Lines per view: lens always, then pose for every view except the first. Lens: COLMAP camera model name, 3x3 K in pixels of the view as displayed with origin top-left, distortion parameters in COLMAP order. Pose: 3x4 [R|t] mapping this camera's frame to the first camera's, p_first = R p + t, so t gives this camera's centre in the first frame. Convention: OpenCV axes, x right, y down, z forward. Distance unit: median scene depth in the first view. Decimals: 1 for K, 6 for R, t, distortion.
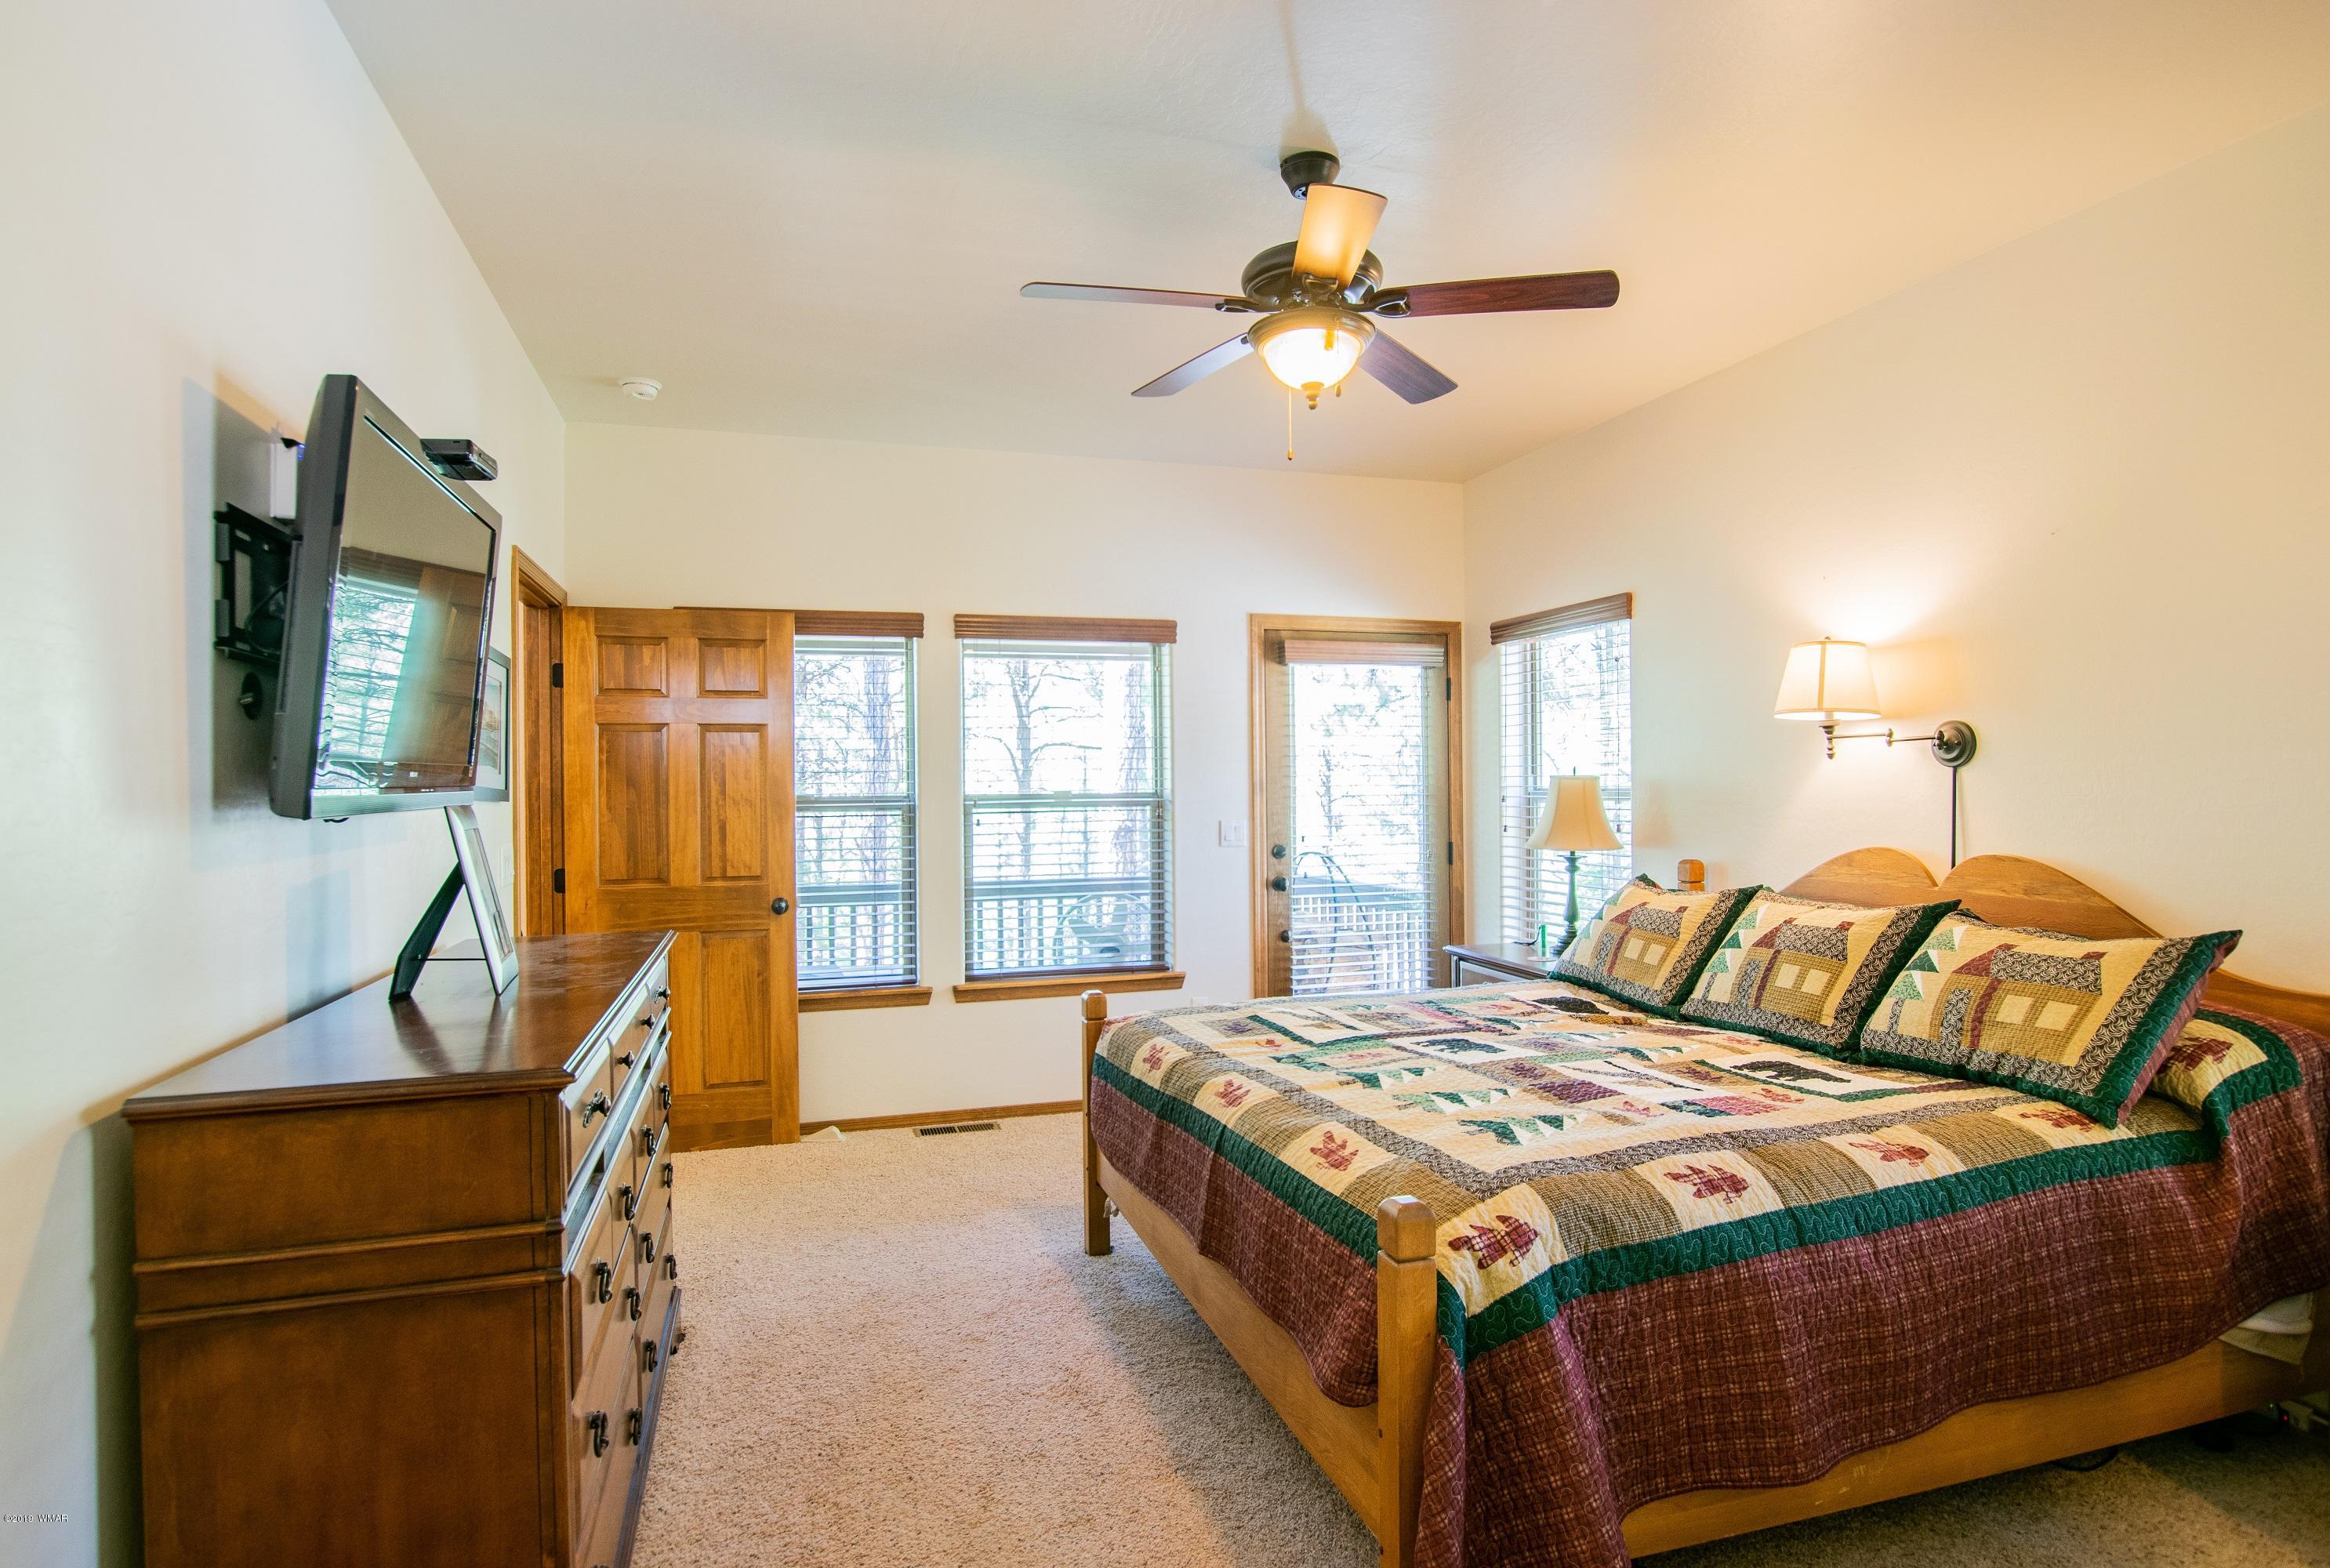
lens RADIAL K [[1241.1, 0, 1174.2], [0, 1241.1, 780.3], [0, 0, 1]] dist [-0.023031, 0.002779]
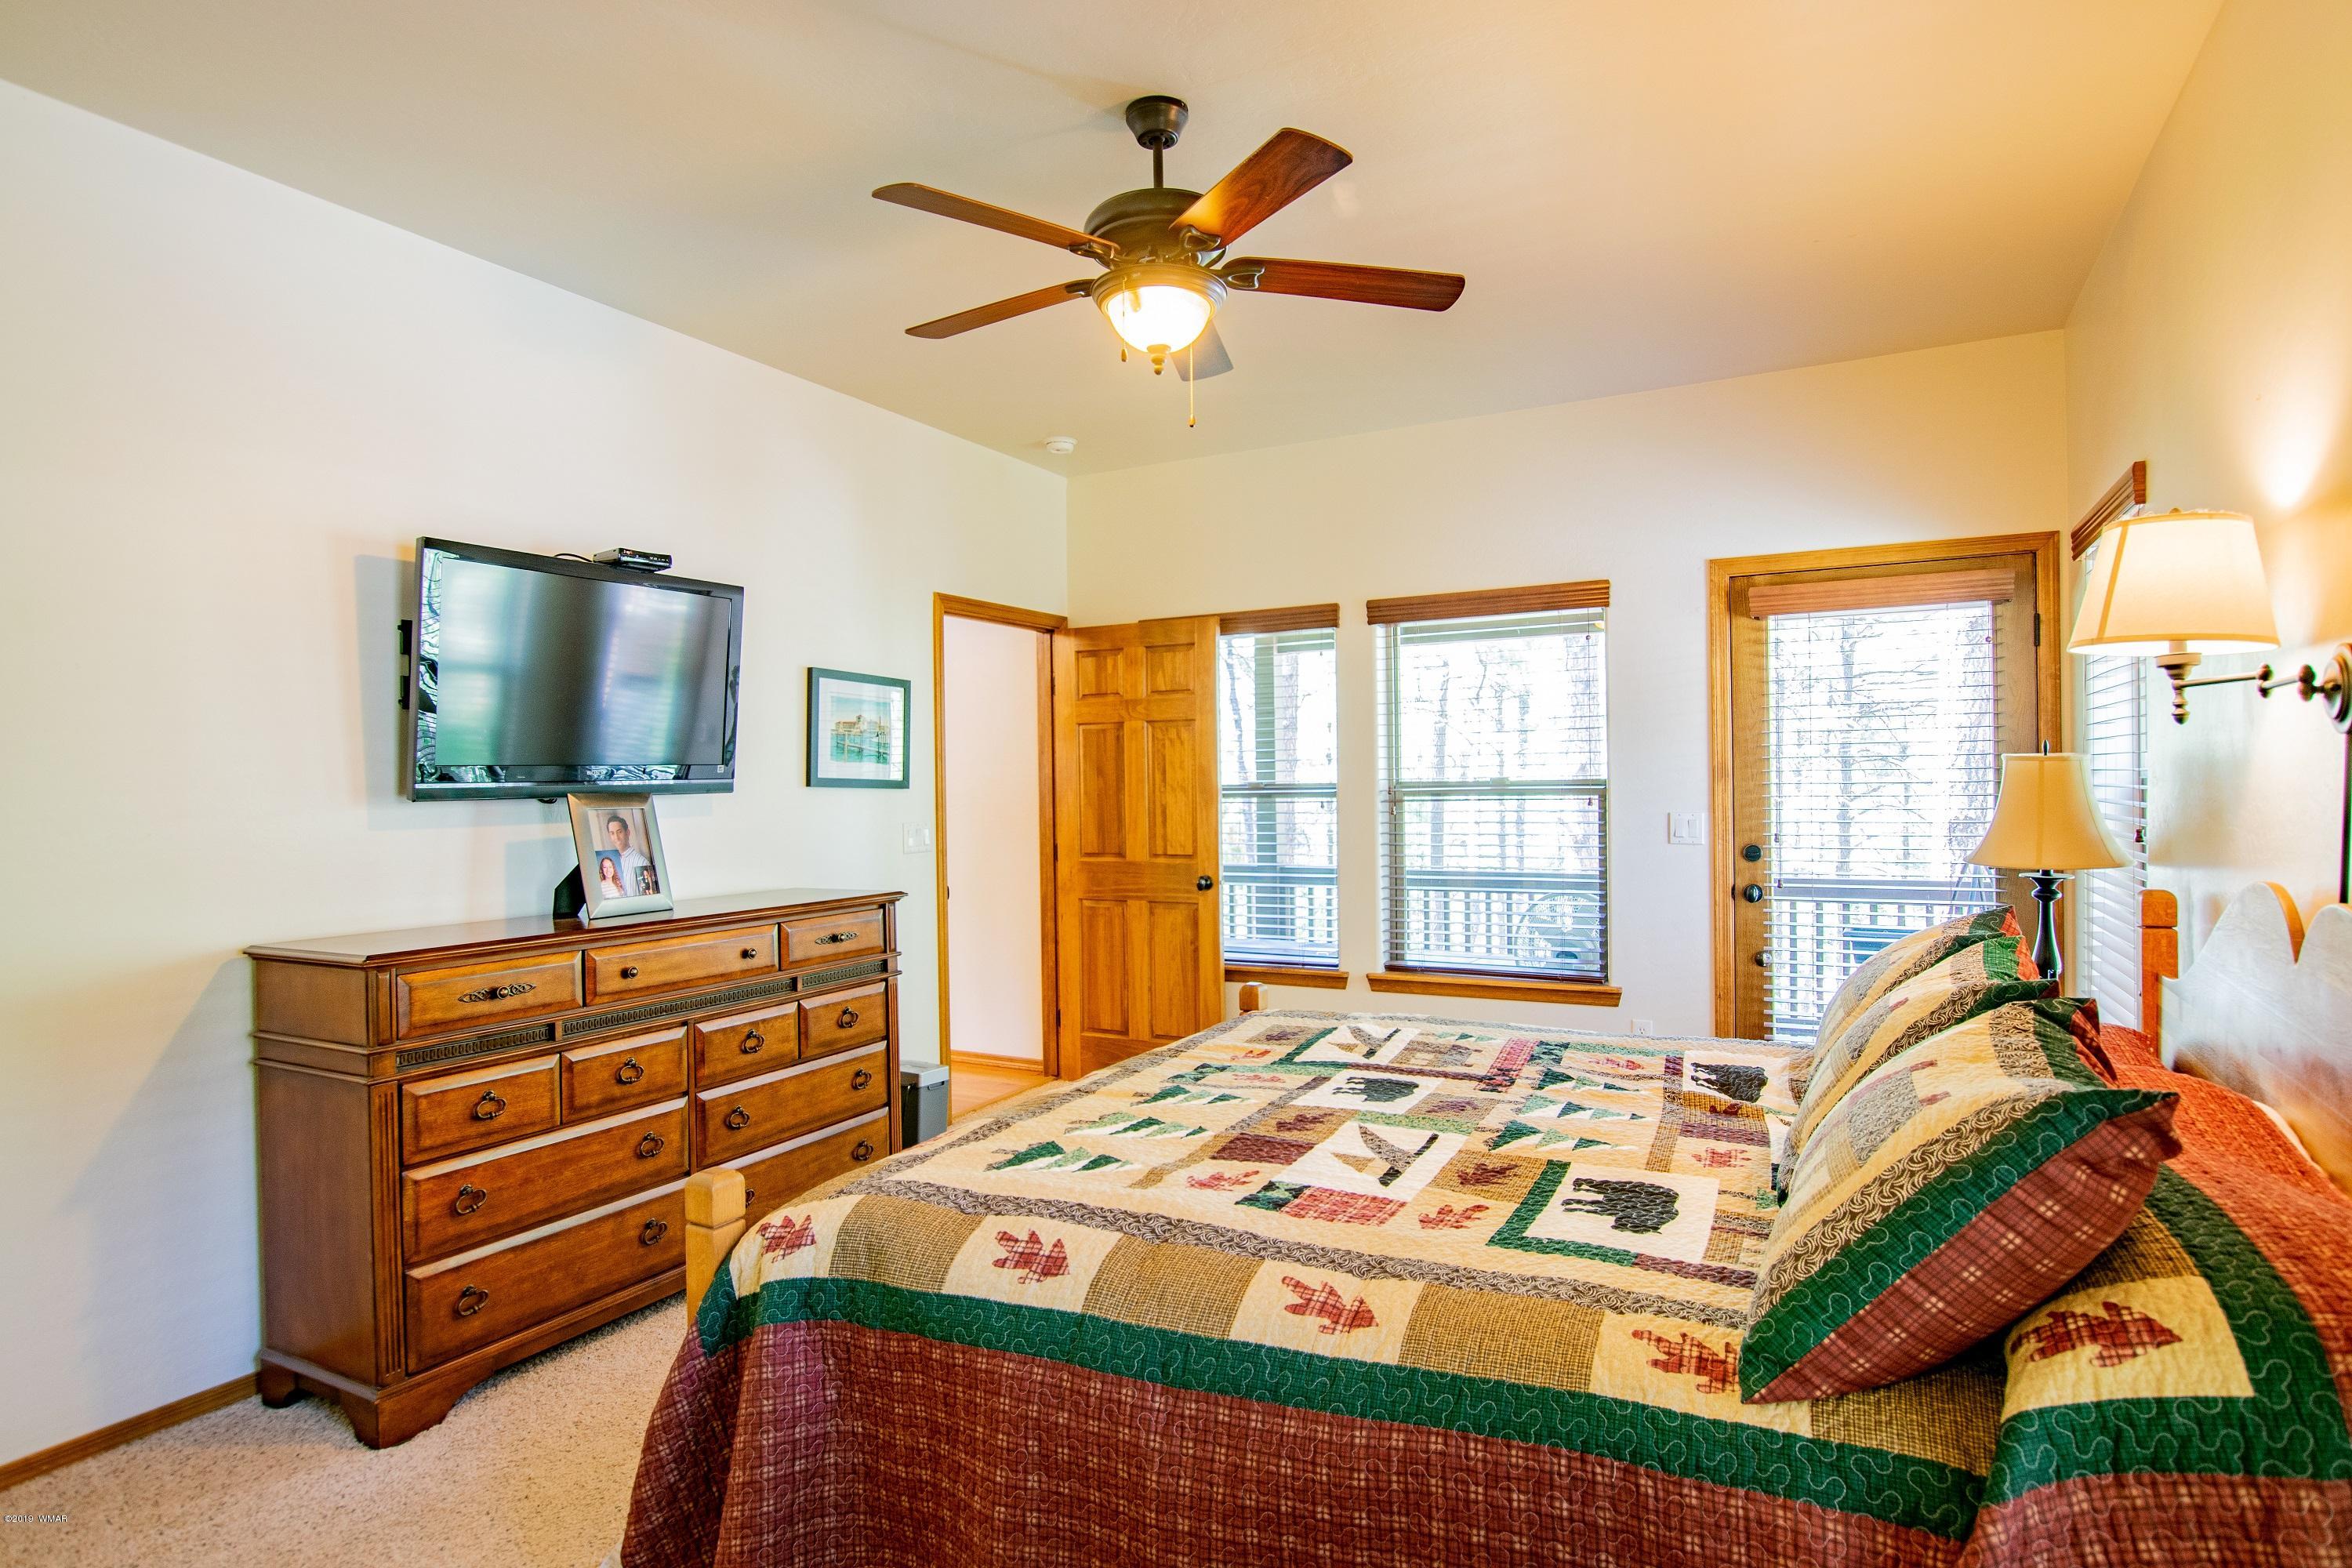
lens RADIAL K [[1252.8, 0, 1183.3], [0, 1252.8, 776.7], [0, 0, 1]] dist [-0.023031, 0.002779]
pose [[0.697488, -0.002596, -0.716592, 0.469826], [0.010412, 0.999925, 0.006512, -0.000800], [0.716521, -0.012003, 0.697462, 0.206717]]
